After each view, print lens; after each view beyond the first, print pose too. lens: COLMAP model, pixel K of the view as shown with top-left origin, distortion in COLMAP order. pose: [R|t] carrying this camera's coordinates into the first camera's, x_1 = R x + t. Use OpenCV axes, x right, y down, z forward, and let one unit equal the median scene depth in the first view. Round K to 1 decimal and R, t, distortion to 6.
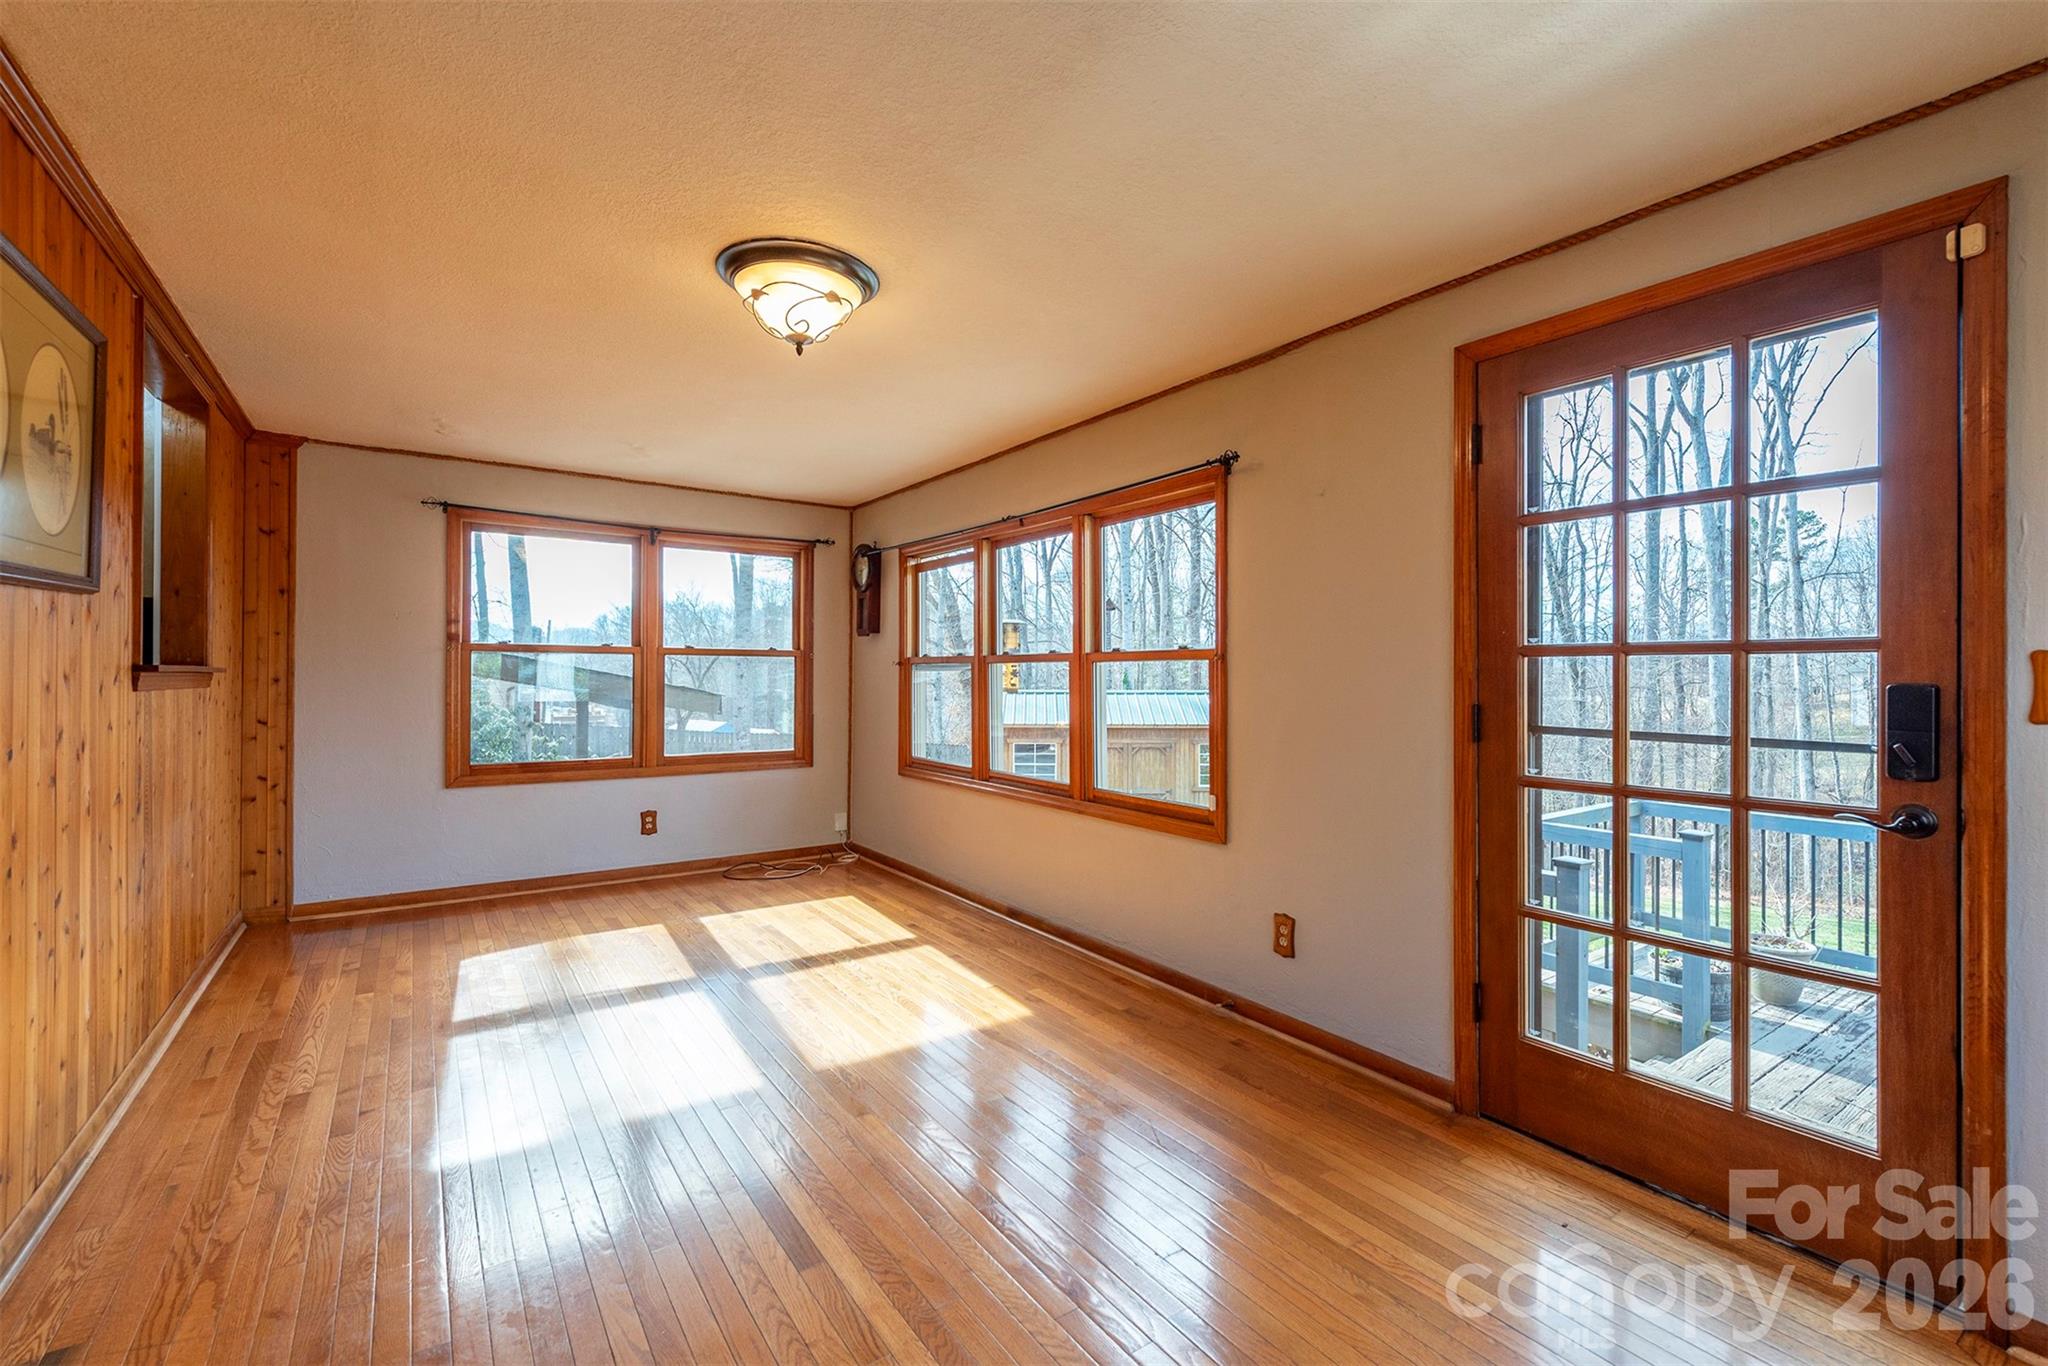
lens RADIAL K [[889.0, 0, 1029.1], [0, 889.0, 678.2], [0, 0, 1]] dist [-0.003683, -0.000508]
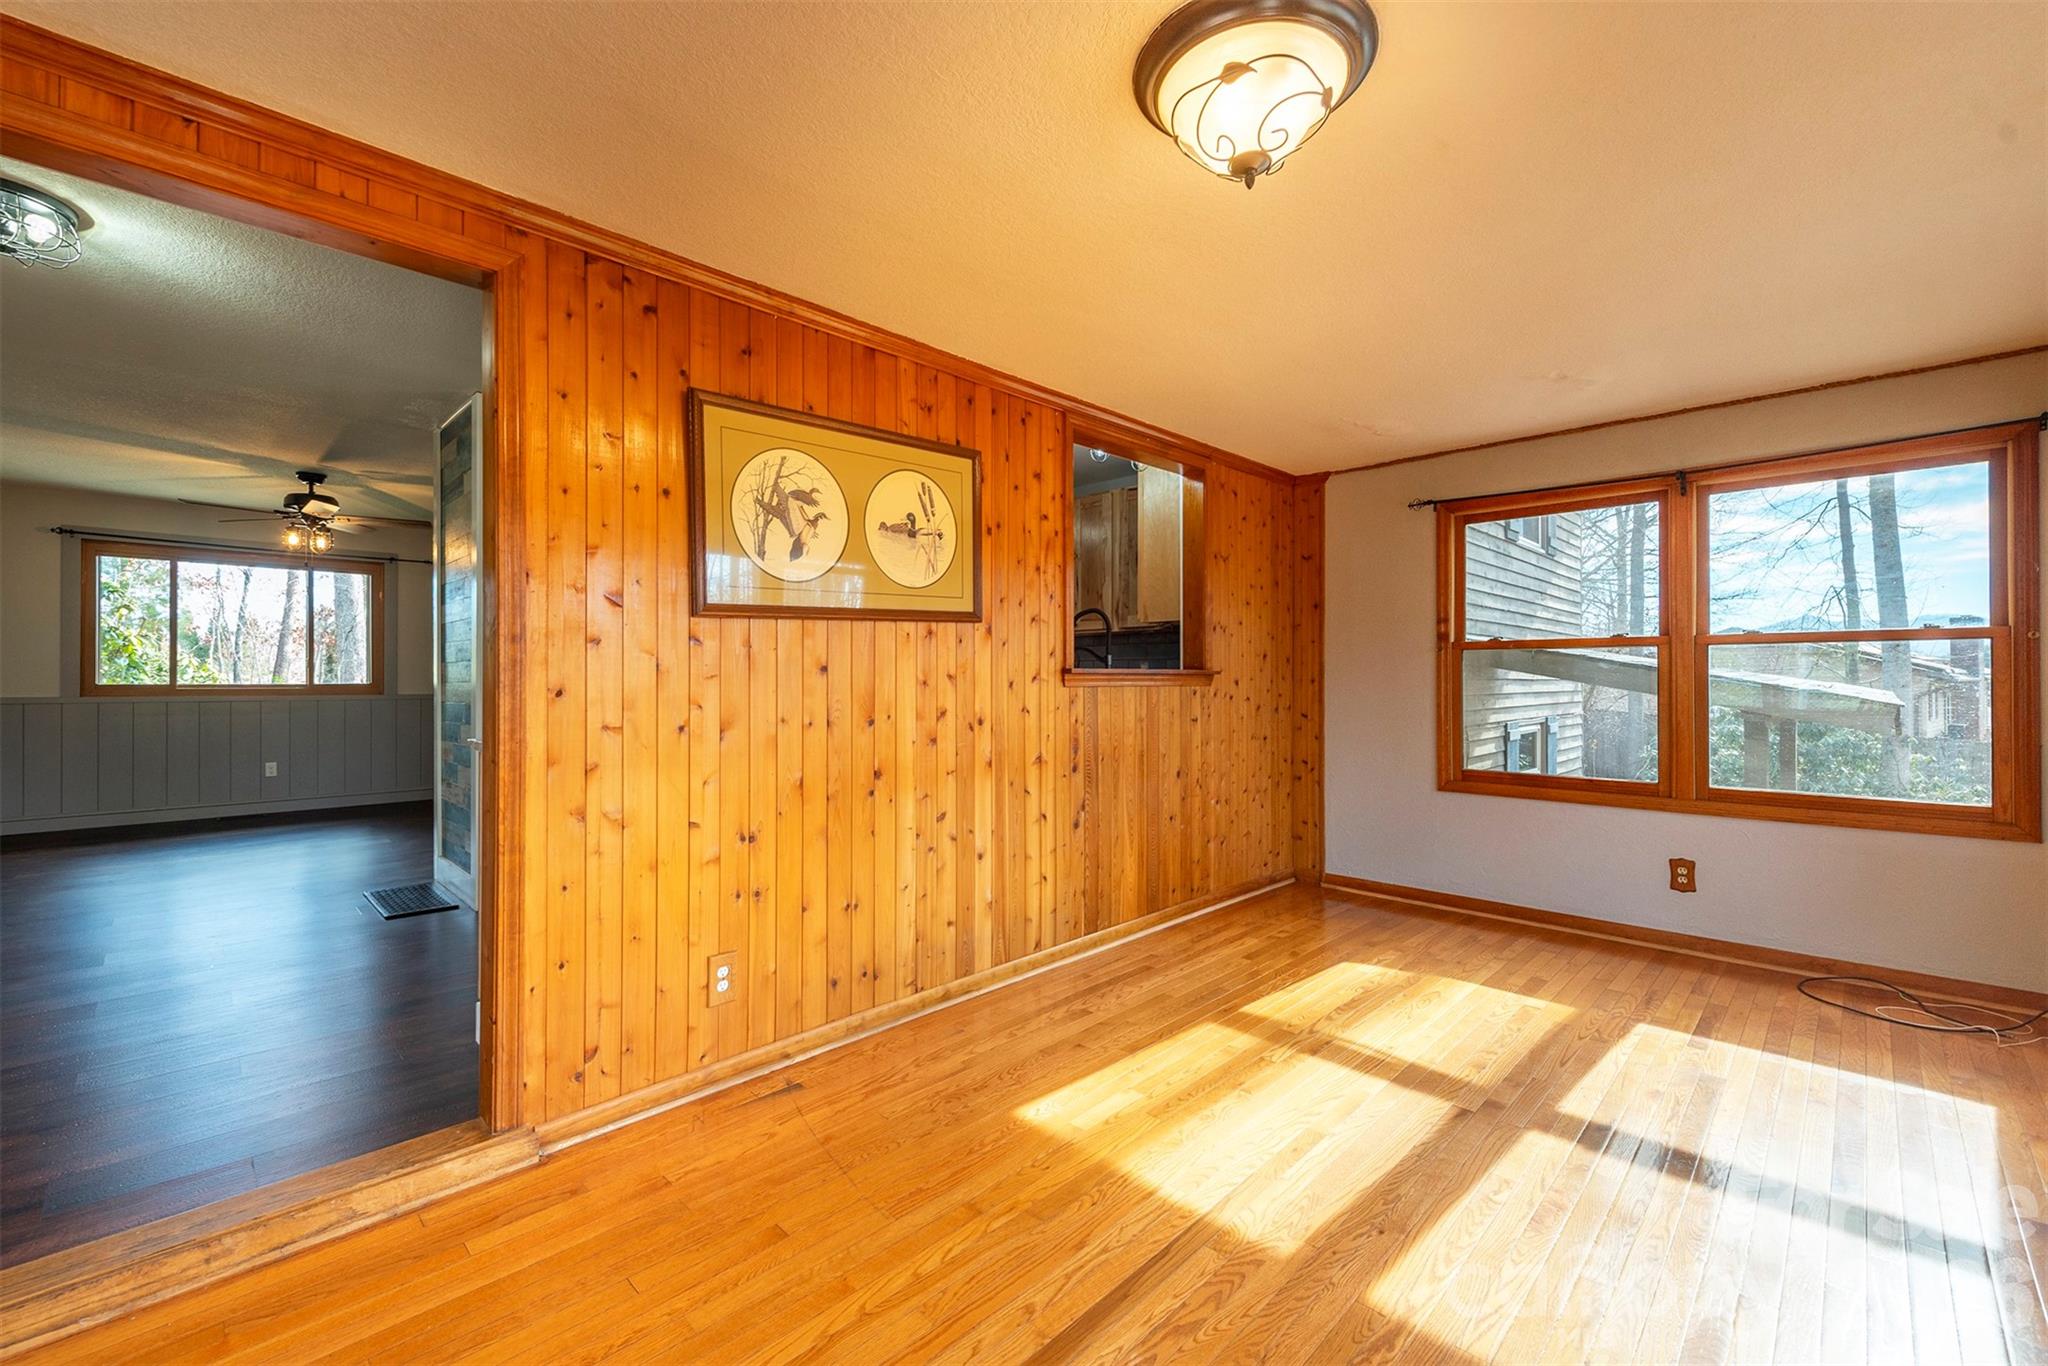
lens RADIAL K [[835.9, 0, 1022.4], [0, 835.9, 677.6], [0, 0, 1]] dist [0.002154, 0.000091]
pose [[0.178487, -0.005442, -0.983927, 0.191169], [0.000156, 0.999985, -0.005502, 0.004093], [0.983942, 0.000829, 0.178485, 0.418839]]
